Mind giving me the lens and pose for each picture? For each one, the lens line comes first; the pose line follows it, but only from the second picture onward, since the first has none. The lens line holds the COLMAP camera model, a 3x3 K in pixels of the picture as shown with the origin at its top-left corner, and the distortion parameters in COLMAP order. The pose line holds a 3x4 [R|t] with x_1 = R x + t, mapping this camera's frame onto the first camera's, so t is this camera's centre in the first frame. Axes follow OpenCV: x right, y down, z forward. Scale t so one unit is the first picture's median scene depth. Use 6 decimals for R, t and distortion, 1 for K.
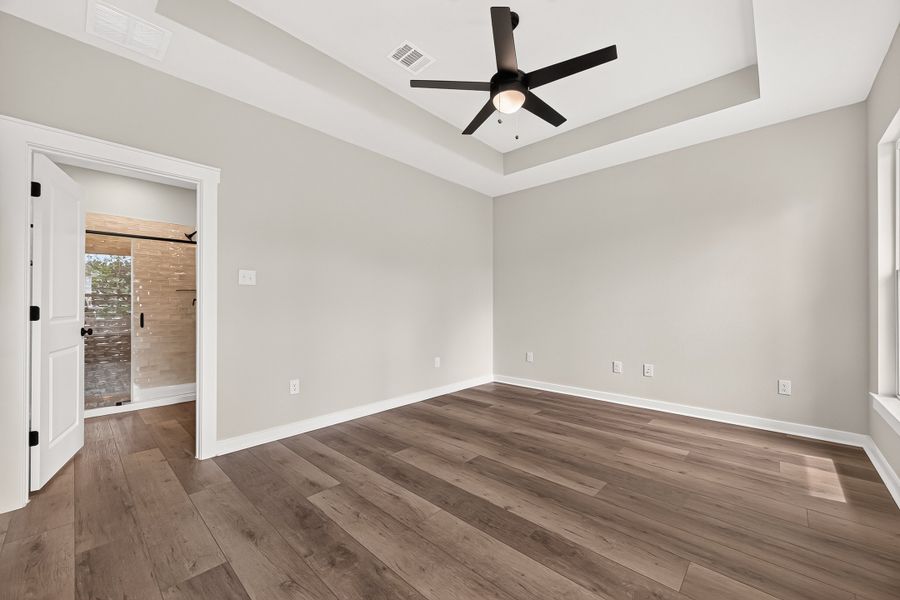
lens RADIAL K [[353.1, 0, 451.6], [0, 353.1, 305.6], [0, 0, 1]] dist [0.000973, -0.000141]
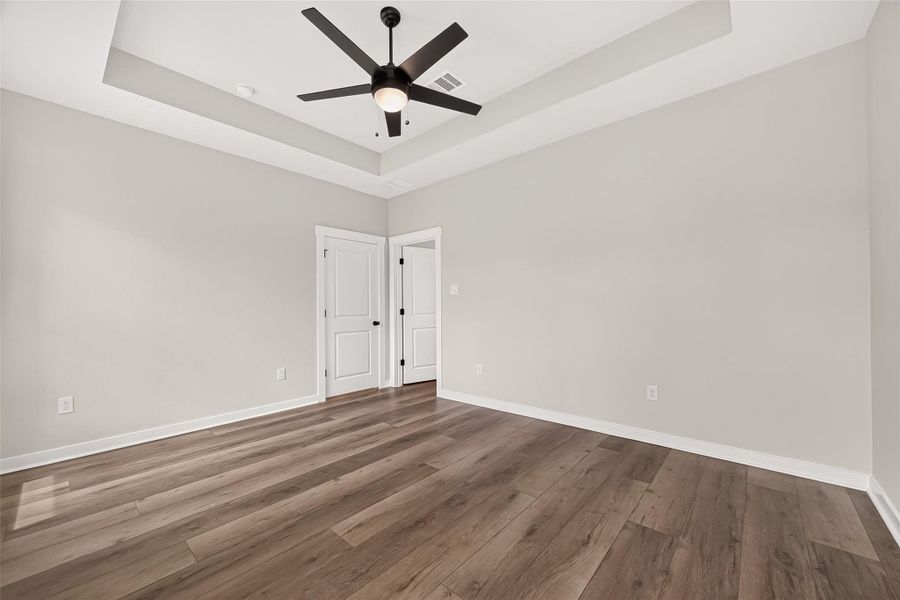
lens RADIAL K [[353.1, 0, 451.6], [0, 353.1, 305.6], [0, 0, 1]] dist [0.000973, -0.000141]
pose [[0.033183, 0.000364, -0.999449, 1.032439], [0.011379, 0.999935, 0.000742, -0.010196], [0.999385, -0.011398, 0.033176, 1.023720]]
